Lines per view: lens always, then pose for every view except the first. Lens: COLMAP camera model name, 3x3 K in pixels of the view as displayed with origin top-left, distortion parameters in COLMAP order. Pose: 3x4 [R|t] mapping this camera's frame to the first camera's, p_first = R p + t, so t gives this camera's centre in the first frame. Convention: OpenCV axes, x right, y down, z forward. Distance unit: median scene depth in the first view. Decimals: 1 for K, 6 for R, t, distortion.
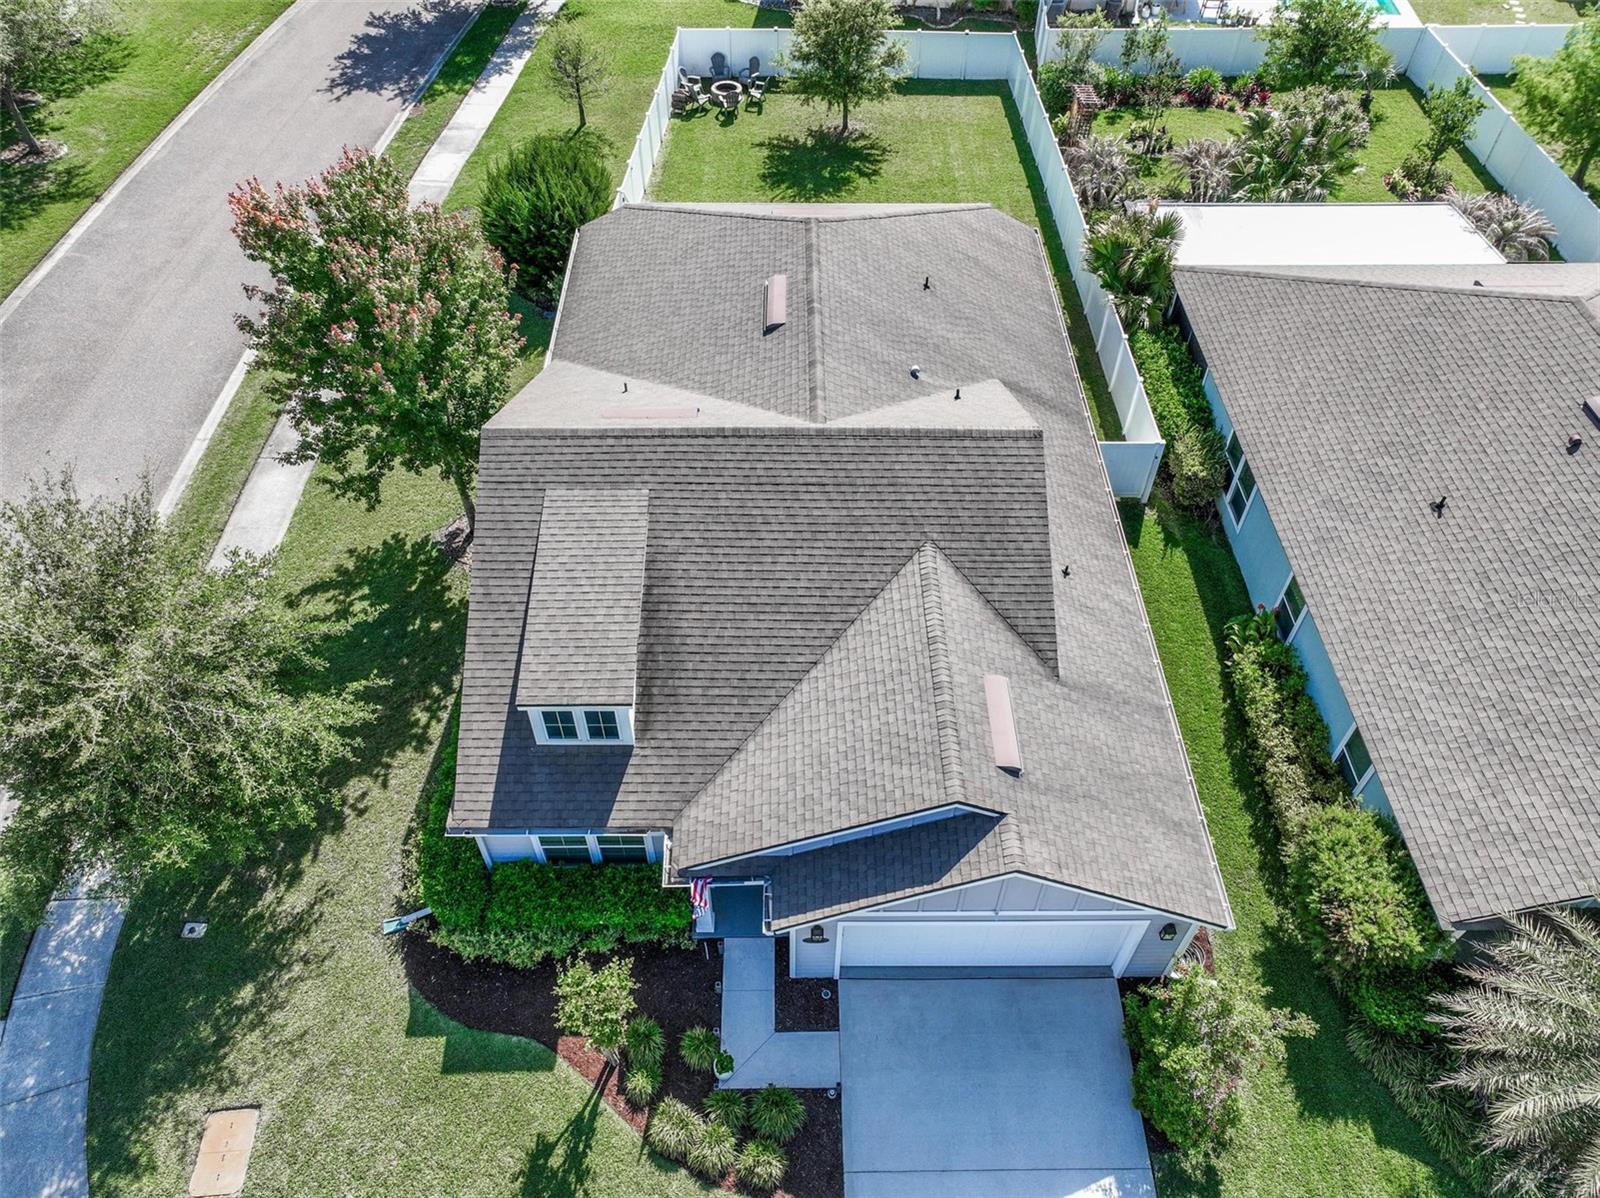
lens RADIAL K [[1125.6, 0, 800.6], [0, 1125.6, 602.0], [0, 0, 1]] dist [-0.000661, 0.015728]
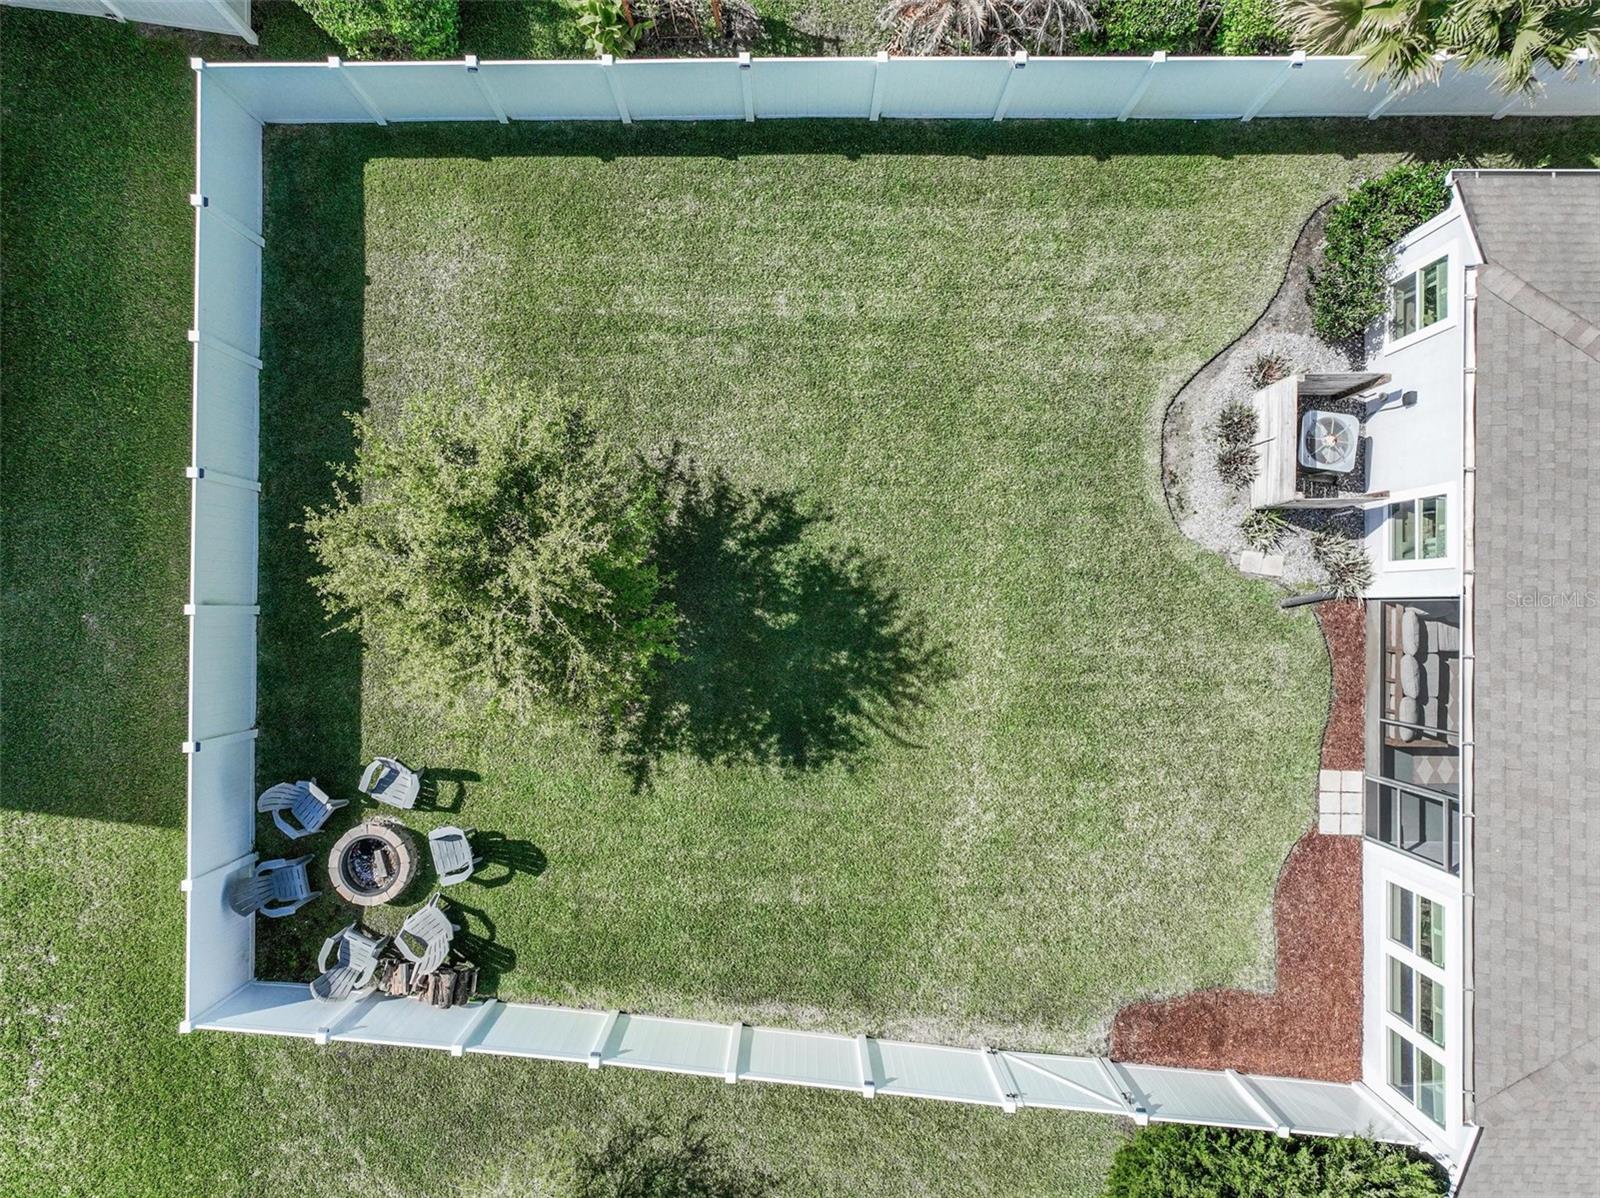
lens RADIAL K [[1125.6, 0, 800.3], [0, 1125.6, 604.7], [0, 0, 1]] dist [-0.000661, 0.015728]
pose [[0.017642, -0.999844, -0.000163, 0.049022], [0.747204, 0.013076, 0.664466, -1.140382], [-0.664360, -0.011844, 0.747319, 1.169749]]
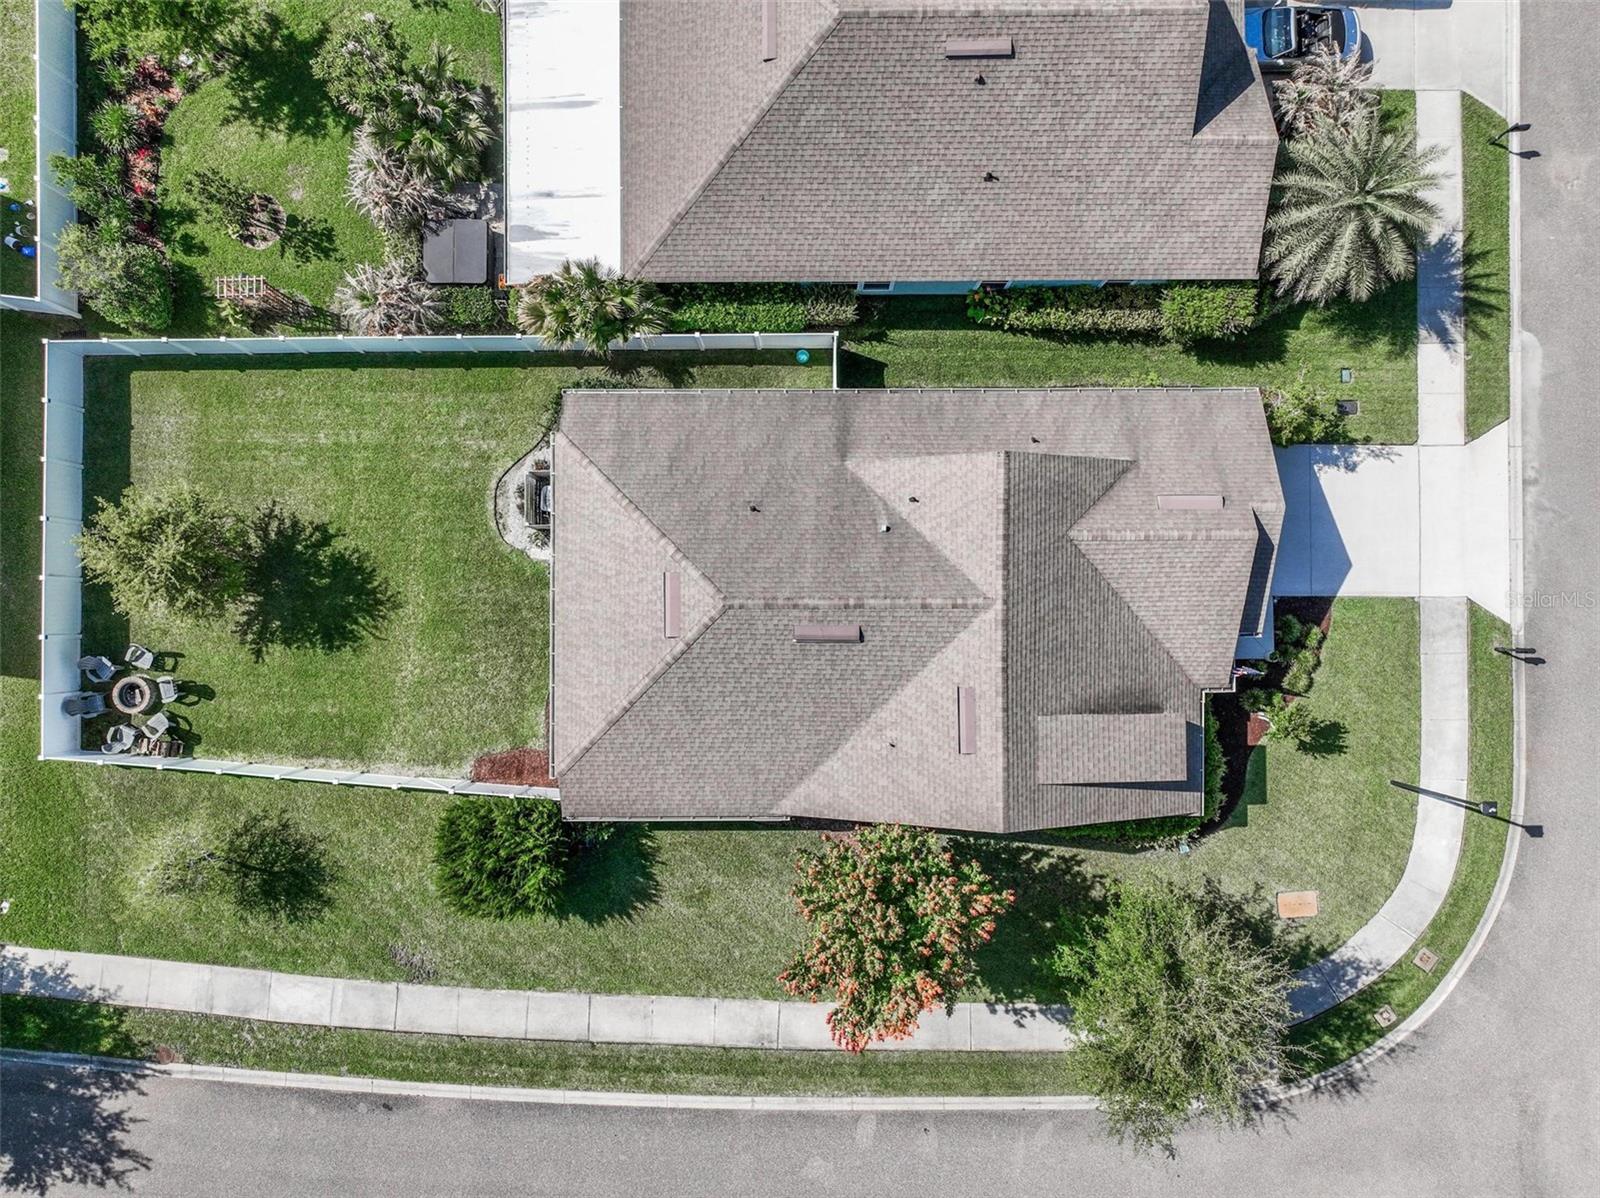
lens RADIAL K [[1125.6, 0, 804.1], [0, 1125.6, 602.5], [0, 0, 1]] dist [-0.000661, 0.015728]
pose [[0.008454, -0.999937, 0.007345, 0.003465], [0.748876, 0.011199, 0.662616, -1.209541], [-0.662657, -0.000101, 0.748923, 0.068245]]
